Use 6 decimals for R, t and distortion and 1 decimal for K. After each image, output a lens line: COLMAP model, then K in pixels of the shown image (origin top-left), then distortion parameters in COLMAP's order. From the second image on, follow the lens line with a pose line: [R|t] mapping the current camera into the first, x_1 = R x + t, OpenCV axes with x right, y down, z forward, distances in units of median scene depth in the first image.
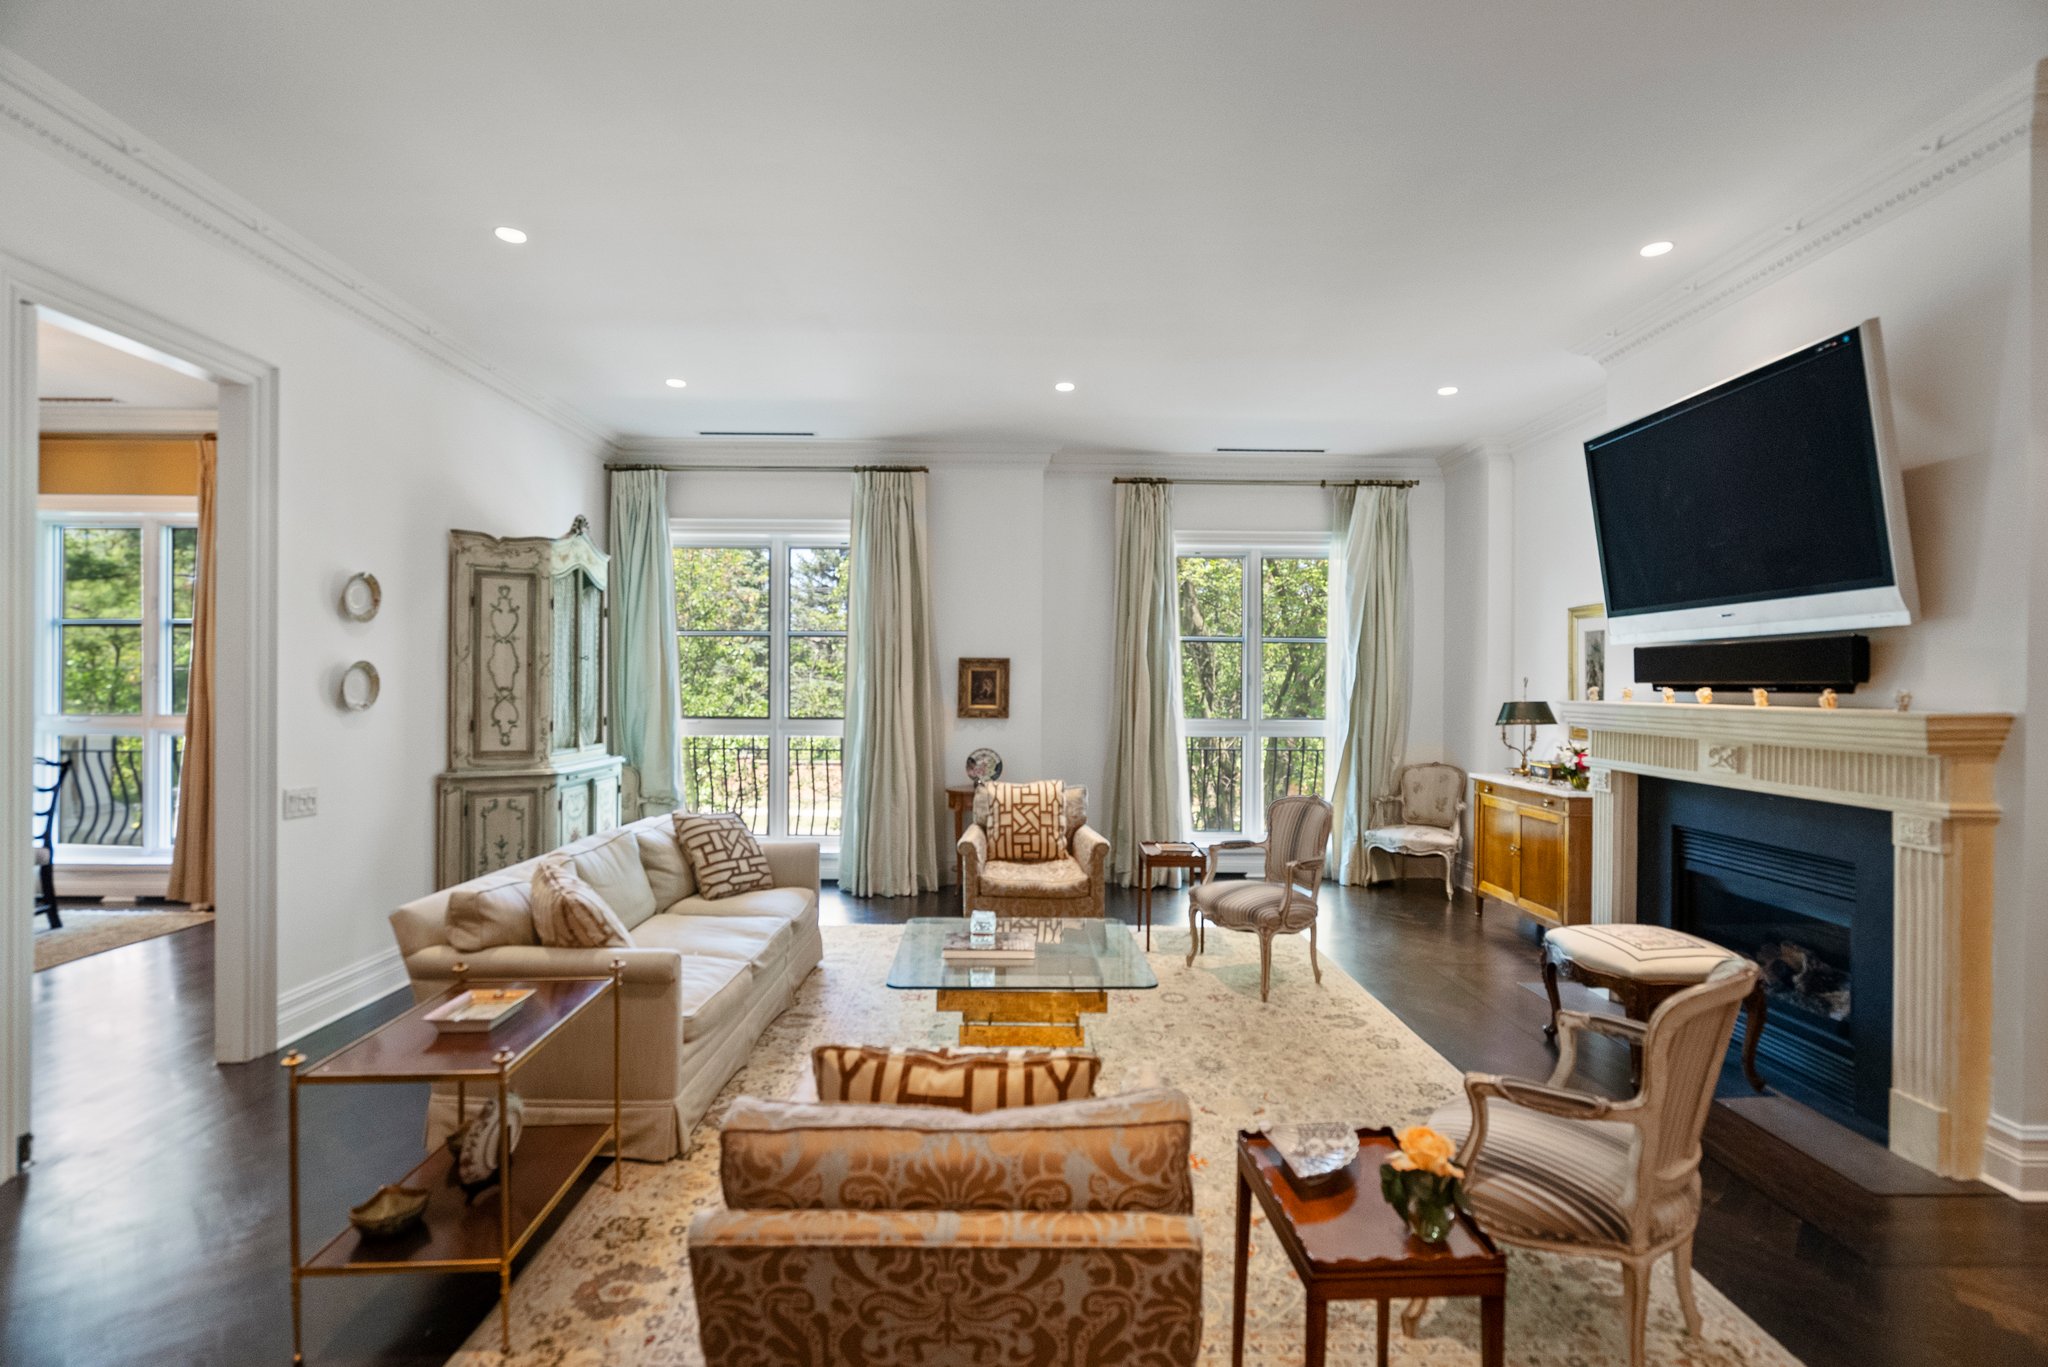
lens RADIAL K [[930.2, 0, 1024.0], [0, 930.2, 683.5], [0, 0, 1]] dist [-0.003375, 0.001178]
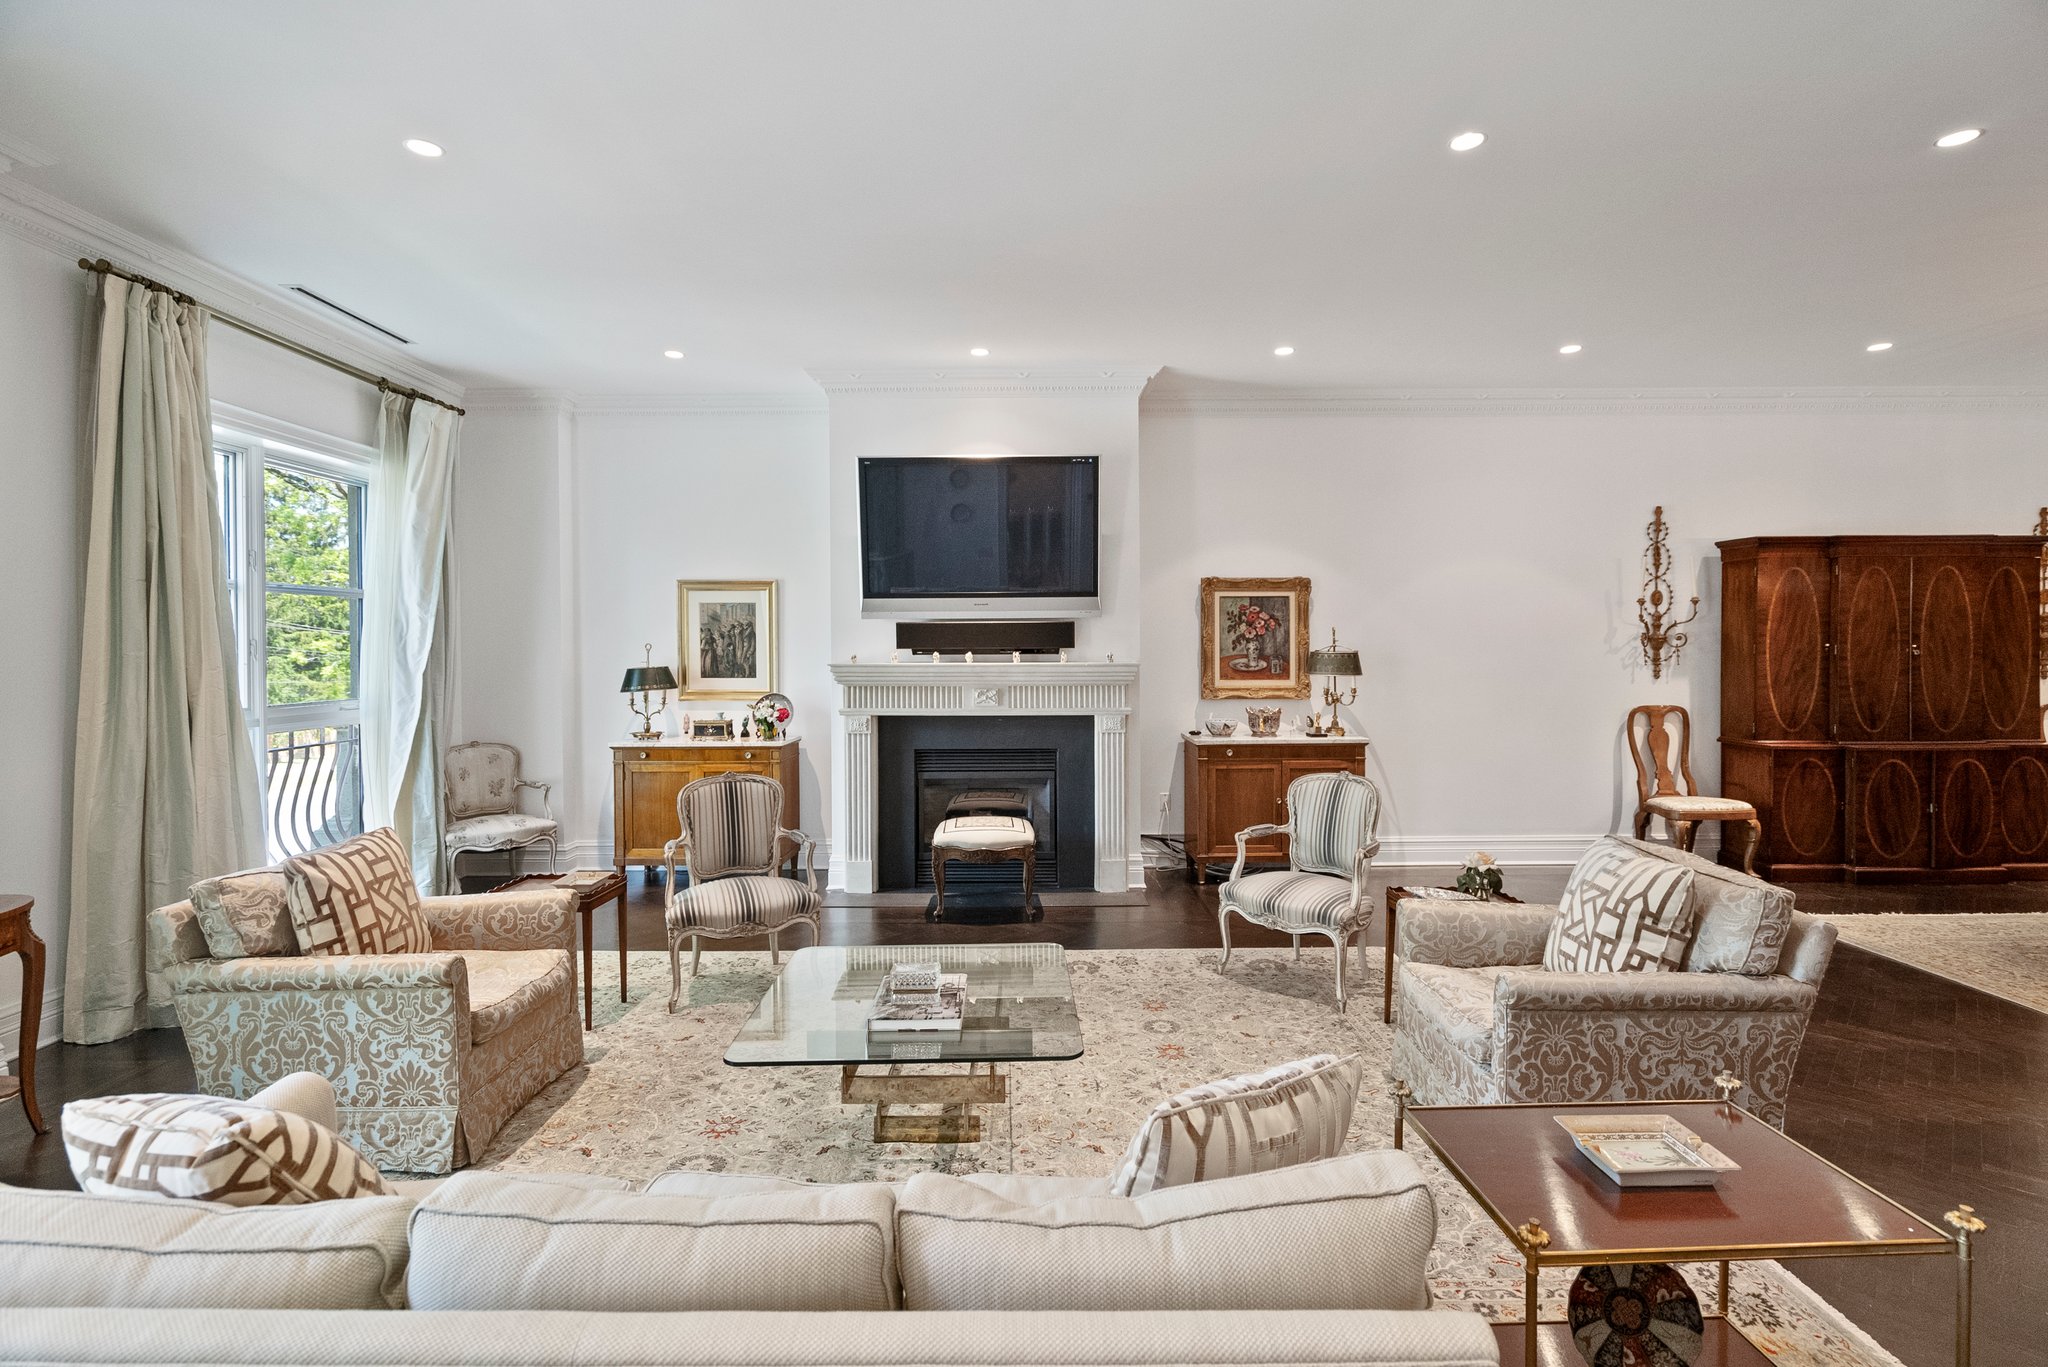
lens RADIAL K [[940.0, 0, 1025.2], [0, 940.0, 653.4], [0, 0, 1]] dist [-0.002476, 0.000247]
pose [[0.013715, -0.013513, 0.999815, -0.547795], [0.004330, 0.999900, 0.013454, -0.008753], [-0.999897, 0.004145, 0.013773, 0.619626]]
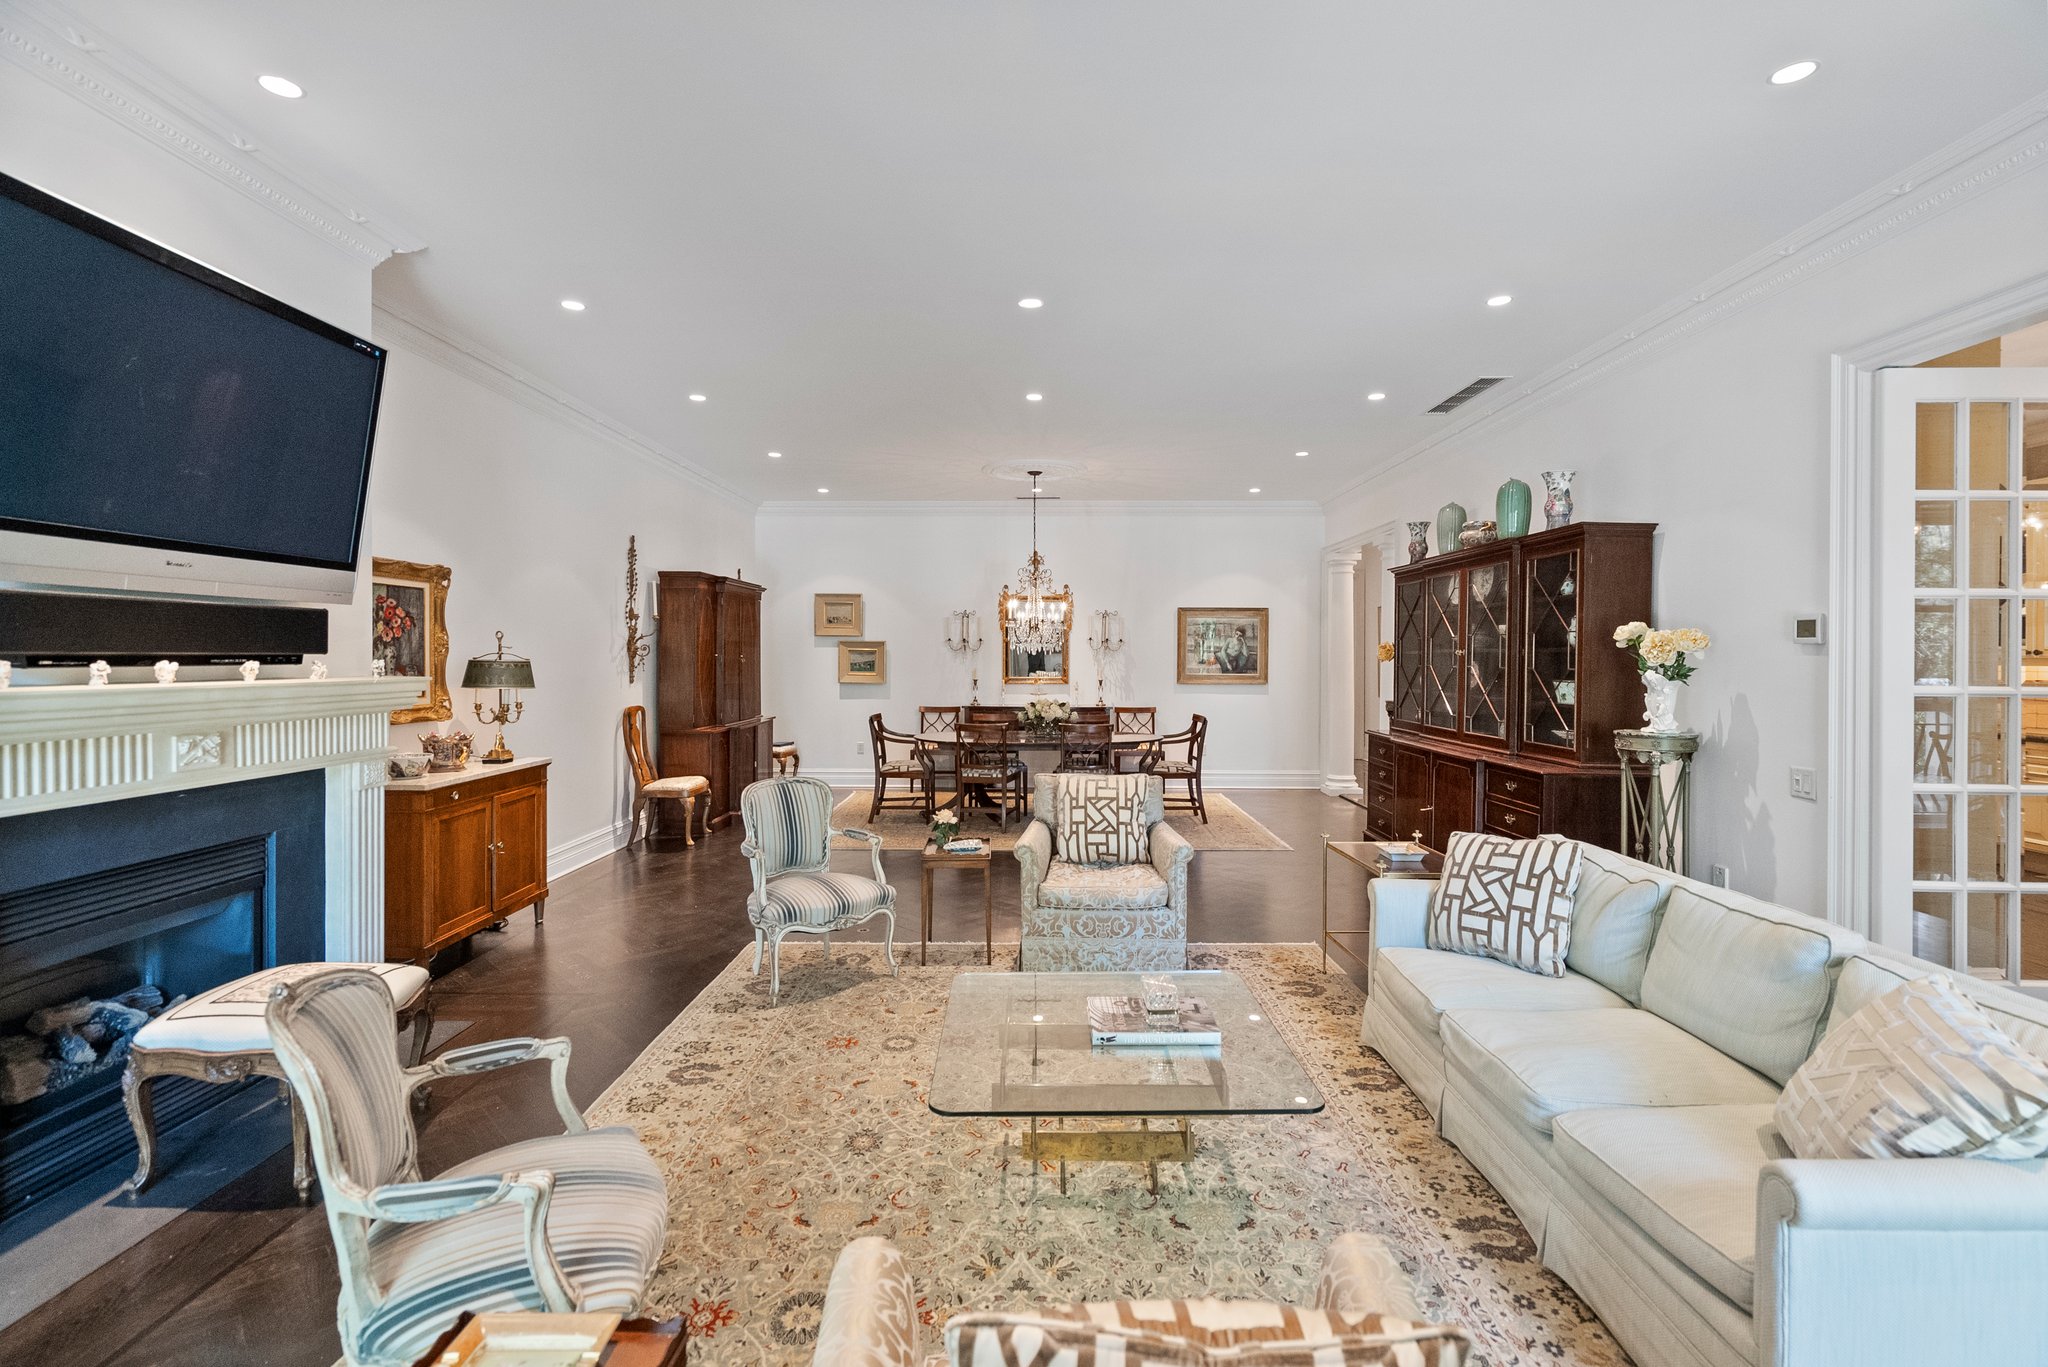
lens RADIAL K [[935.8, 0, 1024.9], [0, 935.8, 659.7], [0, 0, 1]] dist [-0.012712, 0.011463]
pose [[-0.999493, -0.008796, 0.030594, 0.028417], [-0.008666, 0.999953, 0.004384, -0.003257], [-0.030631, 0.004117, -0.999522, 1.190887]]
